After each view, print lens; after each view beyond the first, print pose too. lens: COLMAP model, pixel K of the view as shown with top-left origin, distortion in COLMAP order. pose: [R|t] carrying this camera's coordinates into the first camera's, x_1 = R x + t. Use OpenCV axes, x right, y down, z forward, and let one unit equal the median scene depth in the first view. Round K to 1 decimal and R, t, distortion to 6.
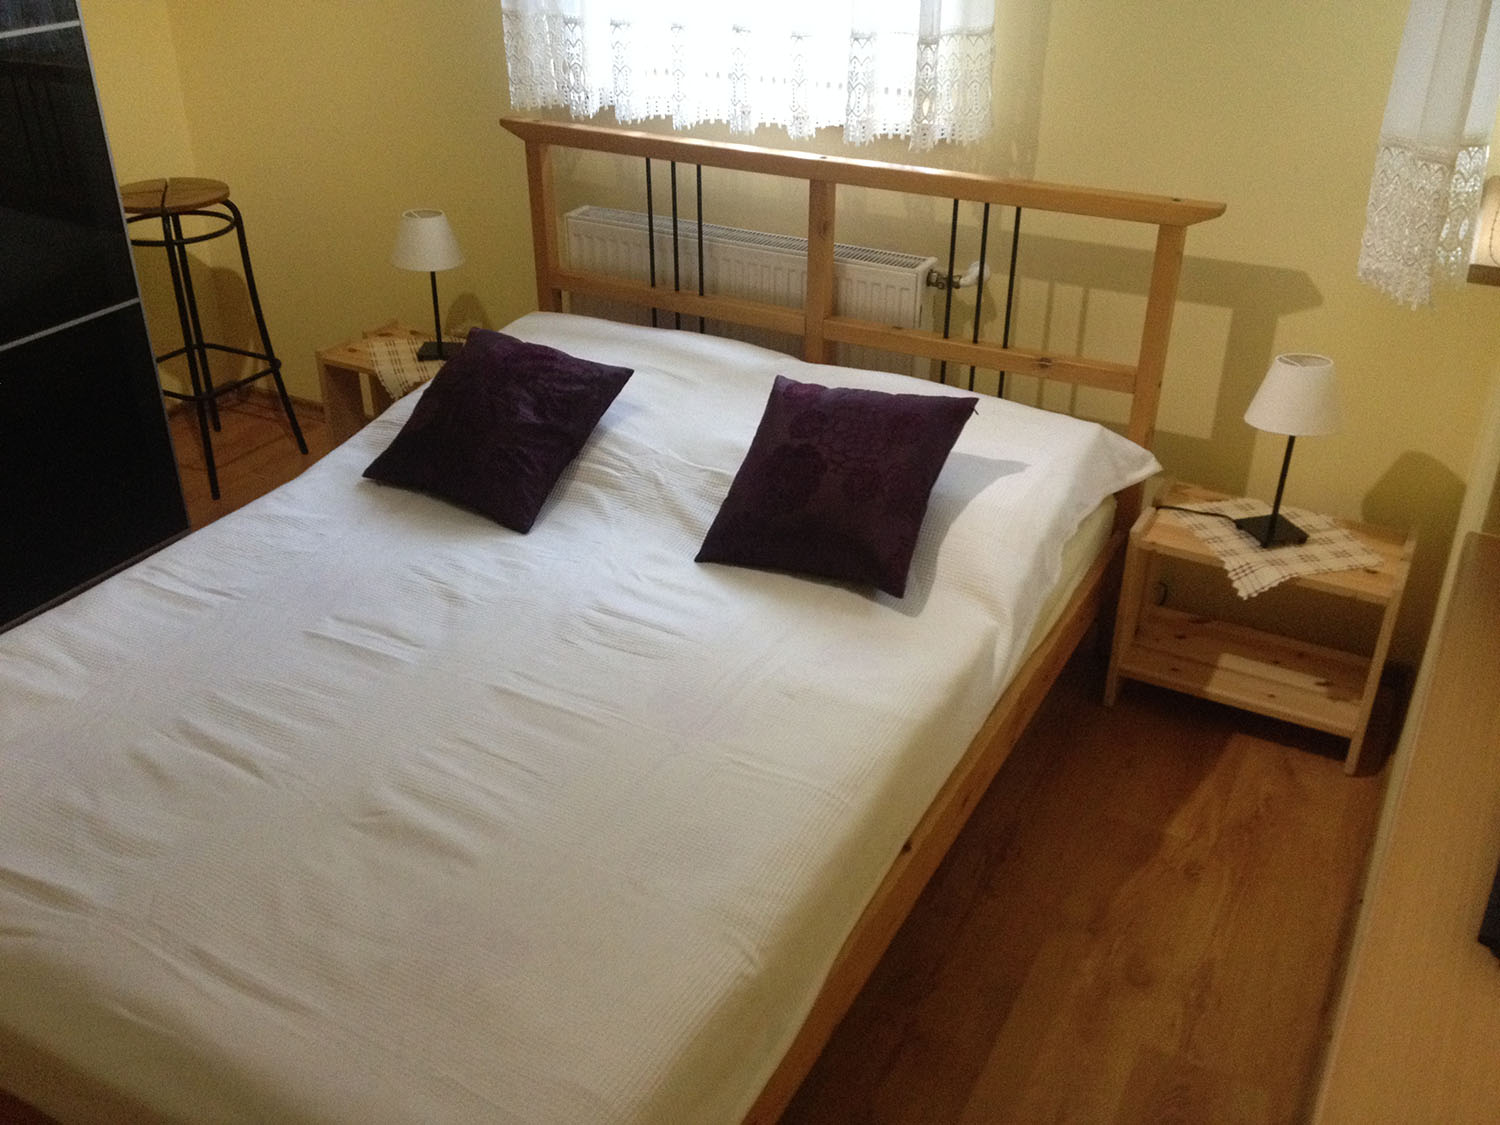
lens RADIAL K [[1405.3, 0, 742.2], [0, 1405.3, 561.6], [0, 0, 1]] dist [0.161393, -0.372176]
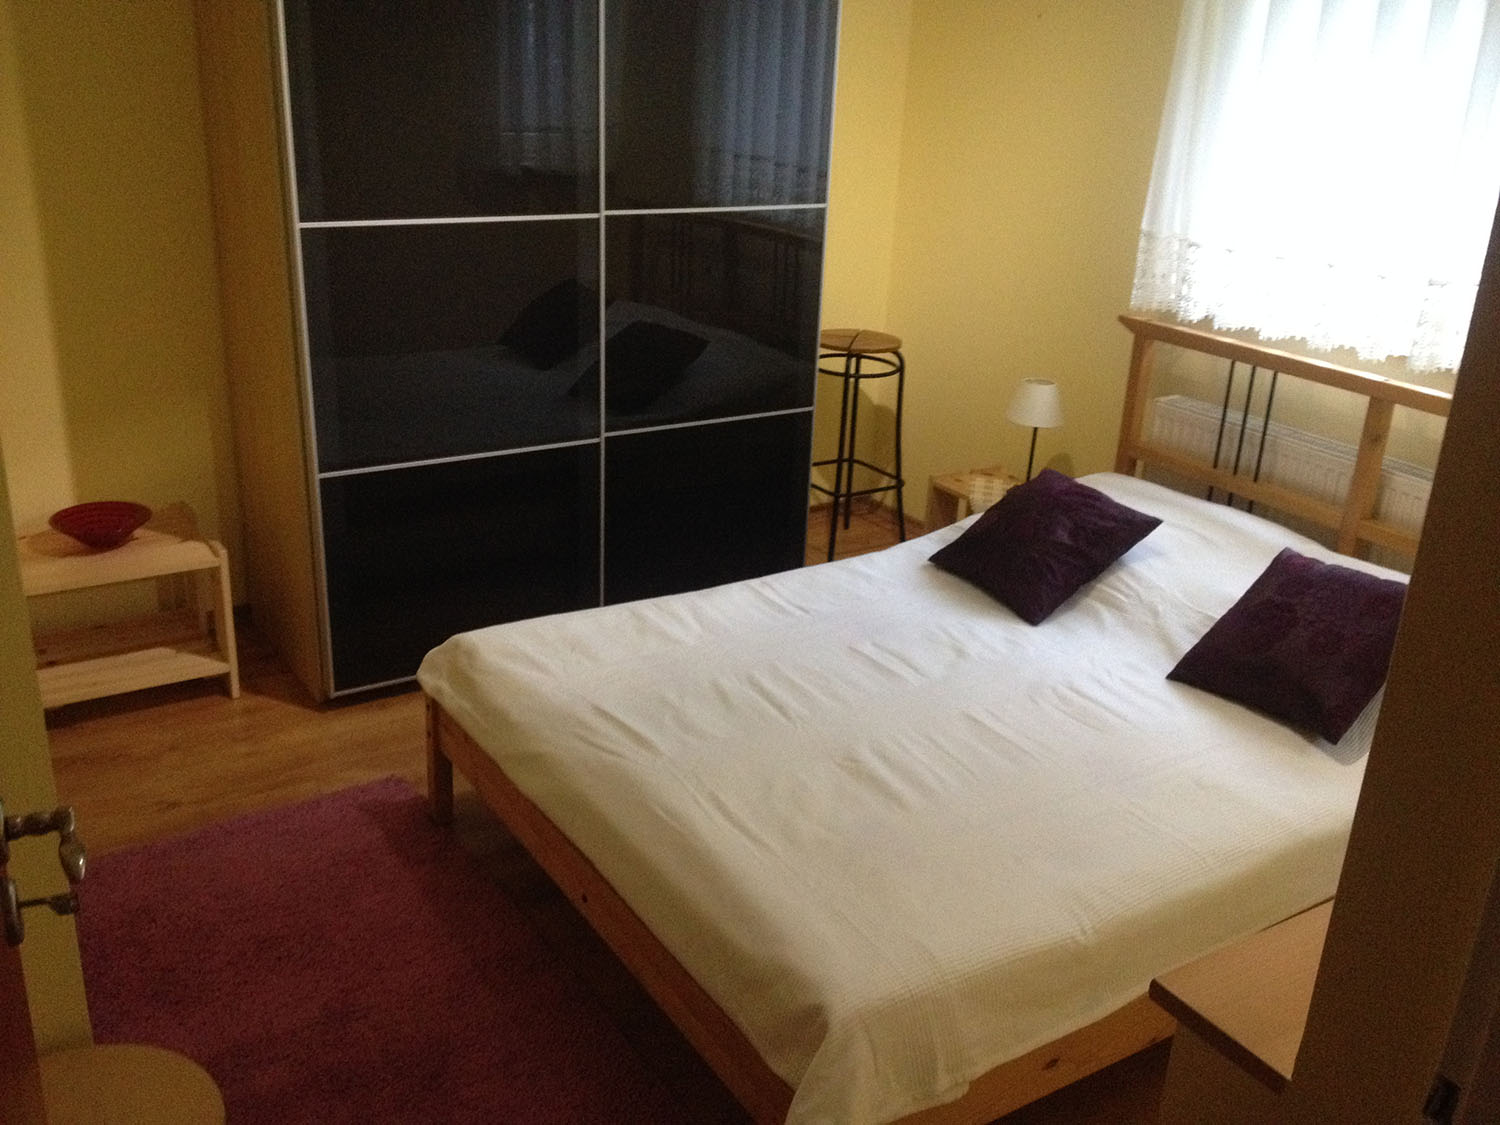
lens RADIAL K [[1405.3, 0, 742.2], [0, 1405.3, 561.6], [0, 0, 1]] dist [0.161393, -0.372176]
pose [[0.877848, 0.210161, -0.430366, 0.130871], [-0.269535, 0.959560, -0.081207, 0.087718], [0.395896, 0.187287, 0.898994, -0.206083]]
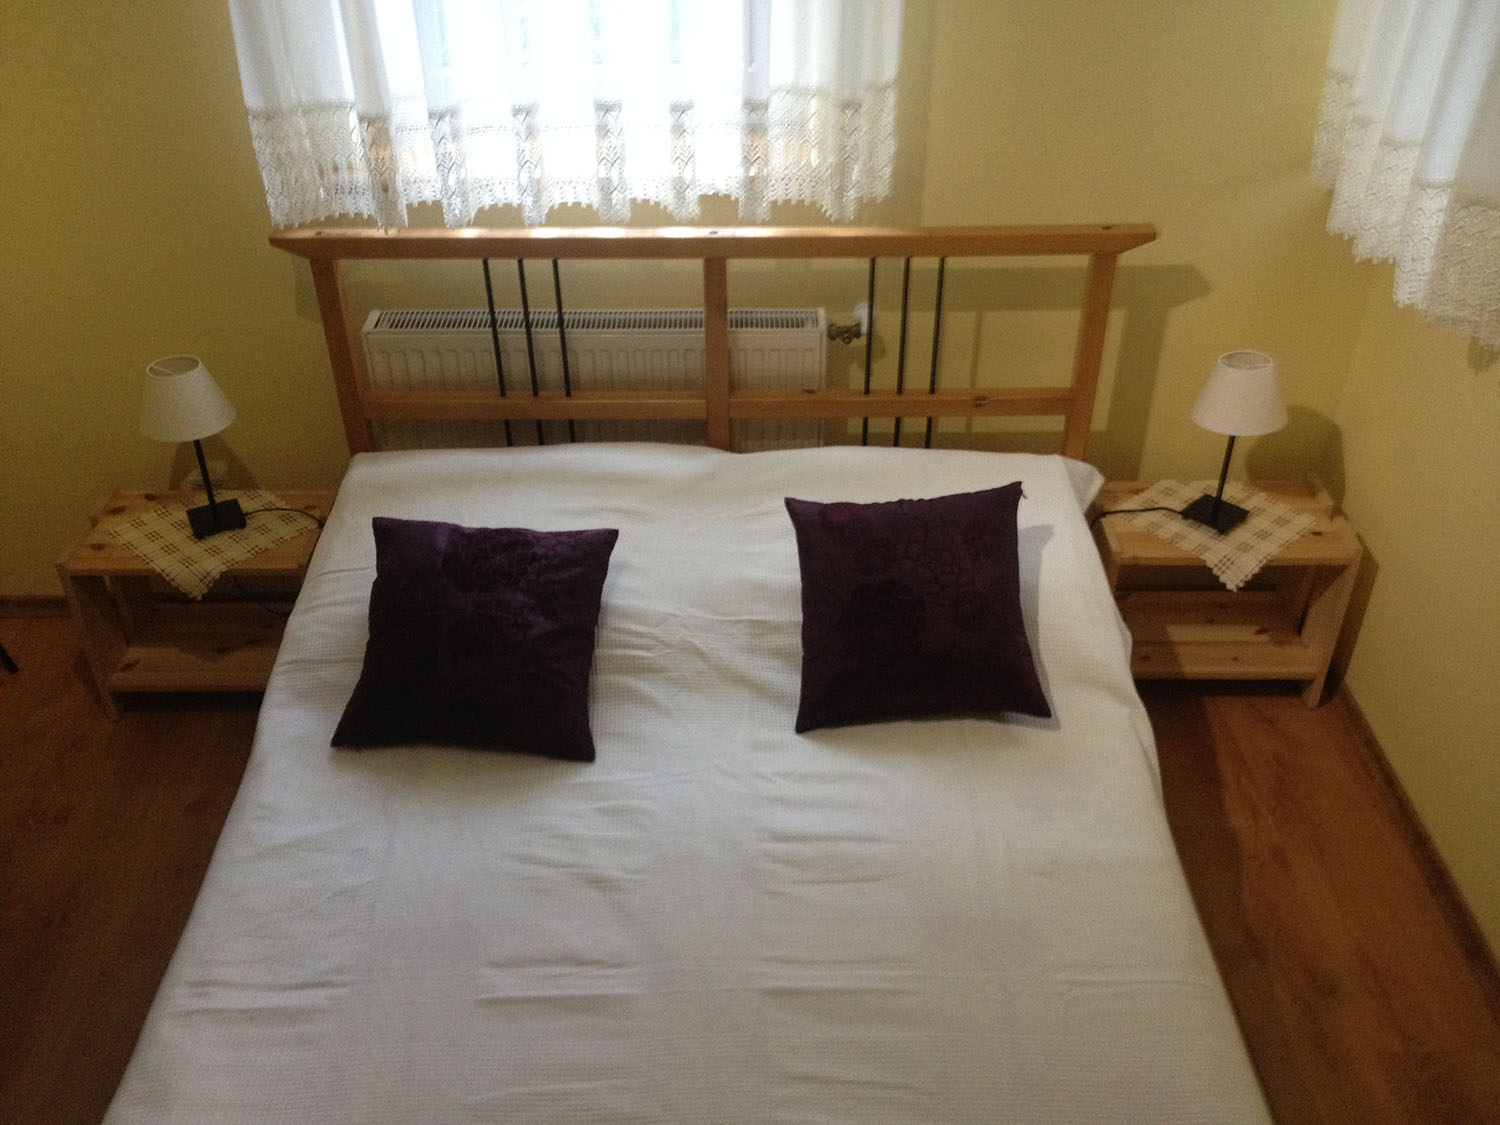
lens RADIAL K [[1405.3, 0, 742.2], [0, 1405.3, 561.6], [0, 0, 1]] dist [0.161393, -0.372176]
pose [[0.878255, -0.284320, 0.384486, -0.338639], [0.239591, 0.957473, 0.160753, -0.231076], [-0.413841, -0.049063, 0.909026, 0.173517]]
